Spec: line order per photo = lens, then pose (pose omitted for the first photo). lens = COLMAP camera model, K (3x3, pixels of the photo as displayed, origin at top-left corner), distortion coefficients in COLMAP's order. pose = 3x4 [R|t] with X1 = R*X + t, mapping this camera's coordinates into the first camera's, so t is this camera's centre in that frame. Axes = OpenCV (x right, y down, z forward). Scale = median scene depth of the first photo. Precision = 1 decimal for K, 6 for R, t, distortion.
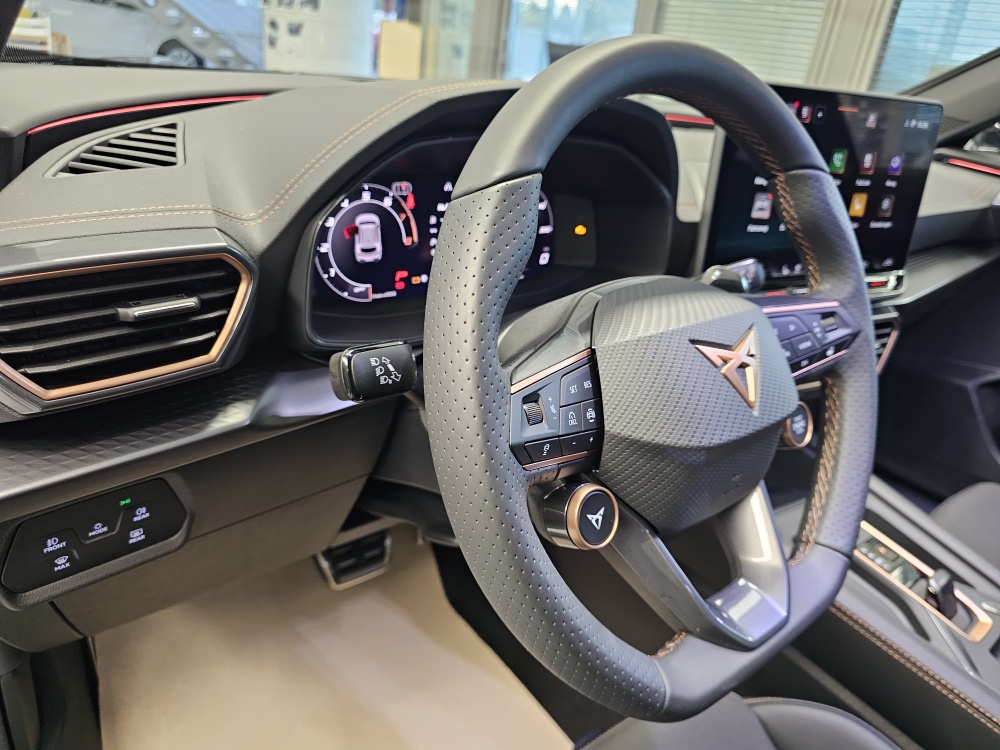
lens RADIAL K [[690.8, 0, 507.9], [0, 690.8, 367.6], [0, 0, 1]] dist [0.025384, -0.041886]
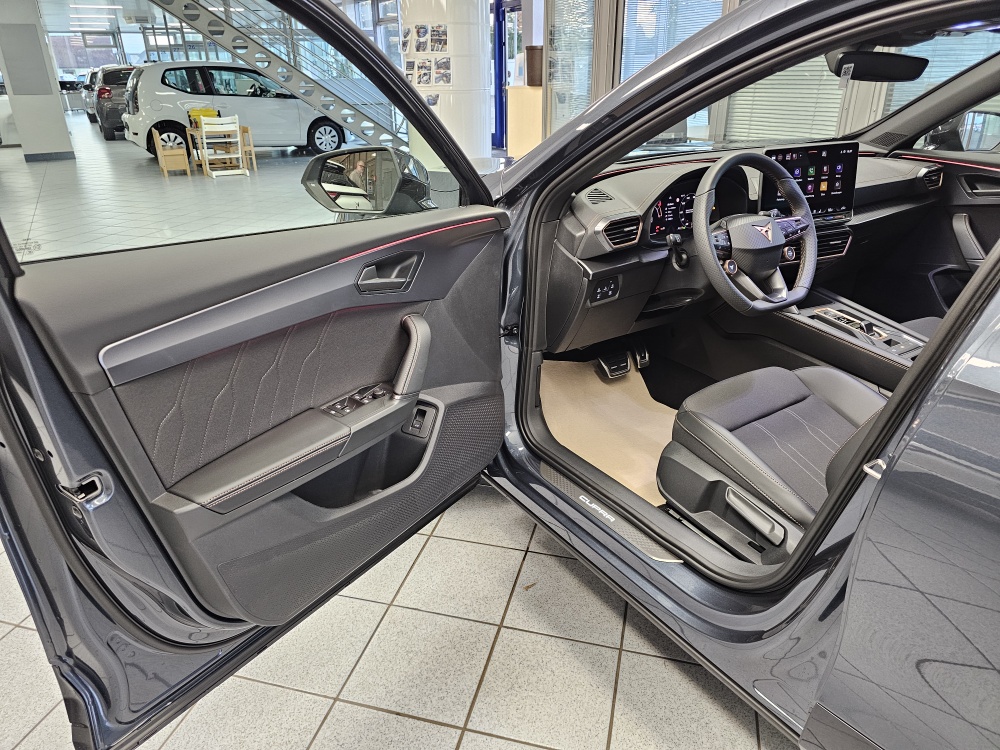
lens RADIAL K [[666.3, 0, 502.7], [0, 666.3, 378.4], [0, 0, 1]] dist [0.067161, -0.074841]
pose [[0.985562, -0.078424, -0.150055, -0.474693], [0.076234, 0.996883, -0.020304, 0.595766], [0.151180, 0.008572, 0.988469, -2.254562]]
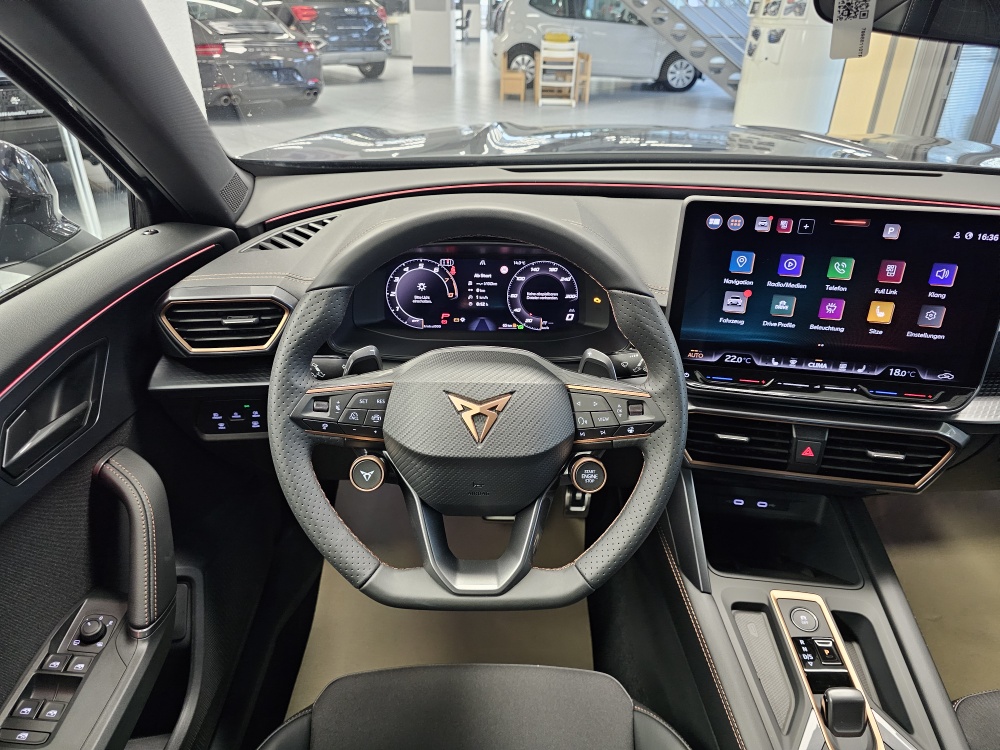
lens RADIAL K [[667.9, 0, 502.5], [0, 667.9, 369.1], [0, 0, 1]] dist [0.082231, -0.108500]
pose [[0.776519, 0.206015, -0.595463, 0.932602], [-0.196033, 0.977127, 0.082423, -0.177471], [0.598824, 0.052728, 0.799143, -0.133096]]
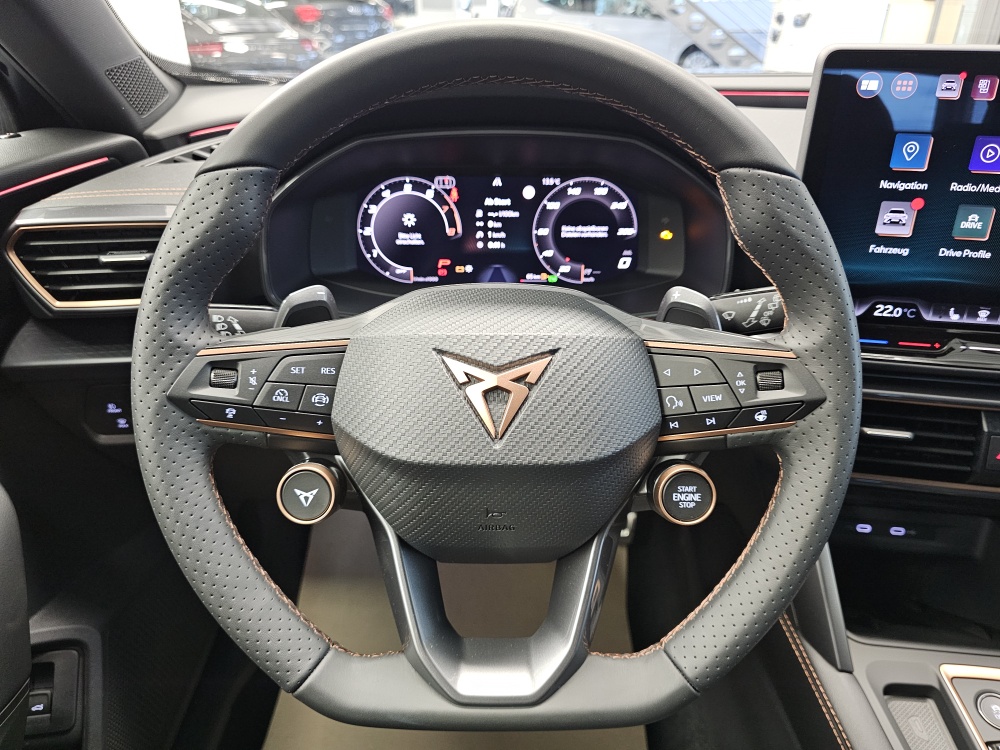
lens RADIAL K [[683.8, 0, 500.0], [0, 683.8, 375.0], [0, 0, 1]] dist [0.022679, -0.031107]
pose [[0.765893, 0.195344, -0.612576, 0.646018], [-0.185895, 0.979318, 0.079874, -0.068143], [0.615509, 0.052699, 0.786366, 0.236684]]
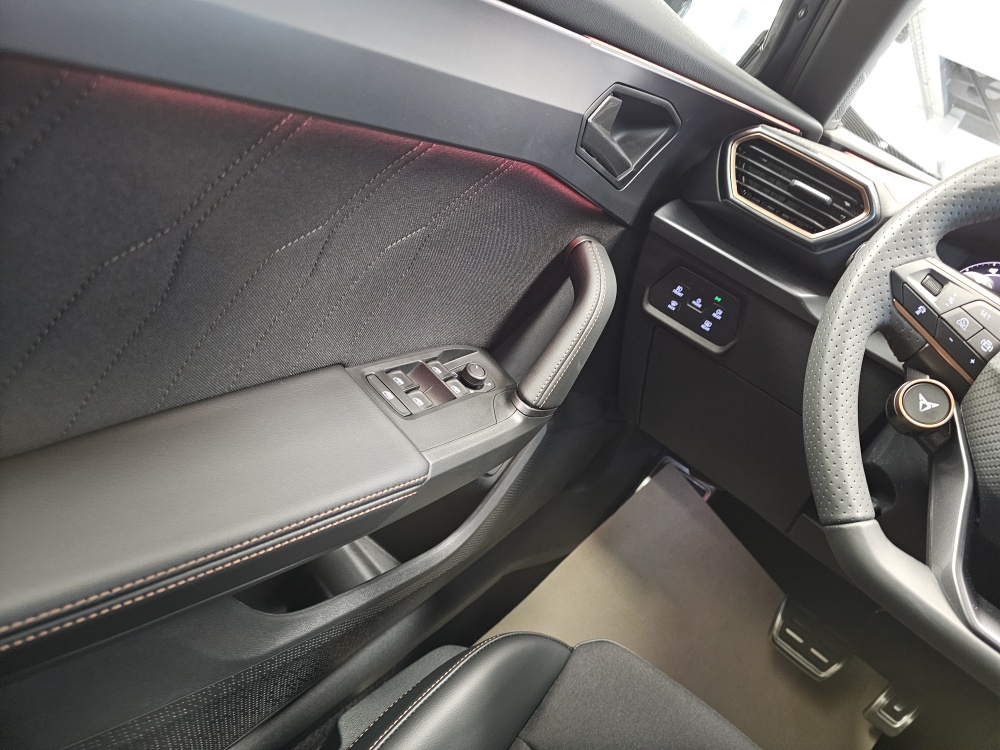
lens RADIAL K [[680.7, 0, 500.0], [0, 680.7, 375.0], [0, 0, 1]] dist [0.004288, -0.028877]
pose [[0.300569, 0.438373, -0.847046, 0.608635], [-0.722556, 0.684361, 0.097784, 0.413102], [0.622552, 0.582648, 0.522447, -0.090804]]
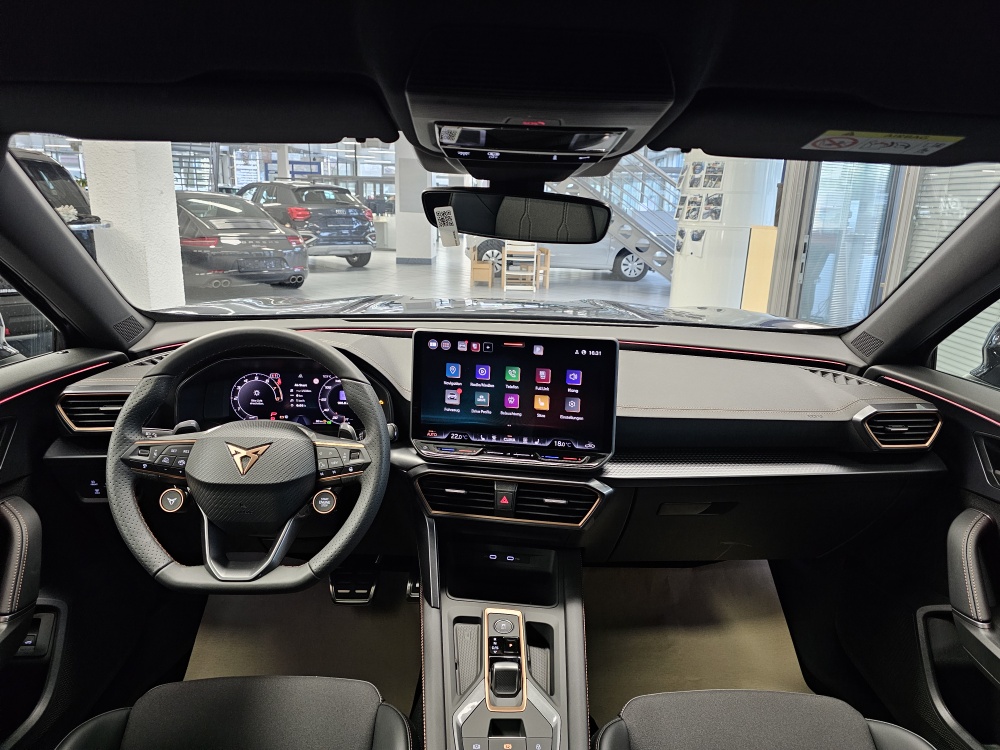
lens RADIAL K [[666.3, 0, 502.7], [0, 666.3, 378.4], [0, 0, 1]] dist [0.067161, -0.074841]
pose [[0.788336, 0.059604, -0.612351, 1.820386], [-0.197341, 0.967205, -0.159911, -0.050118], [0.582737, 0.246905, 0.774245, -0.259988]]
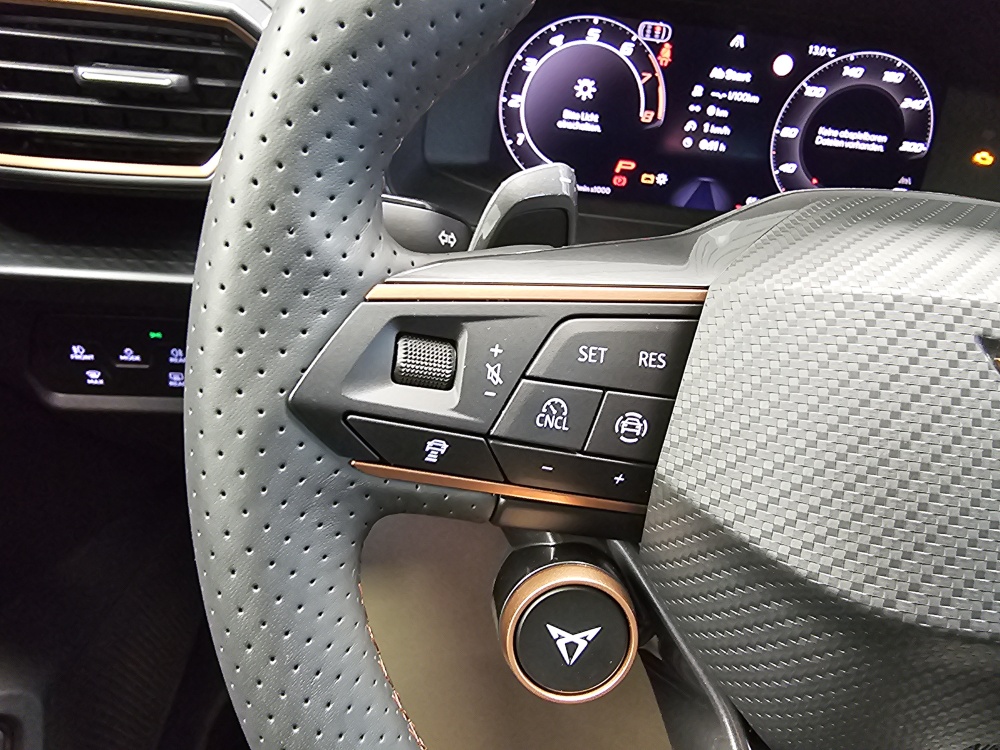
lens RADIAL K [[690.0, 0, 493.3], [0, 690.0, 368.5], [0, 0, 1]] dist [-0.003705, -0.003950]
pose [[0.781891, 0.309296, -0.541278, 0.188186], [-0.278620, 0.950081, 0.140419, -0.002756], [0.557689, 0.041019, 0.829036, 0.393973]]
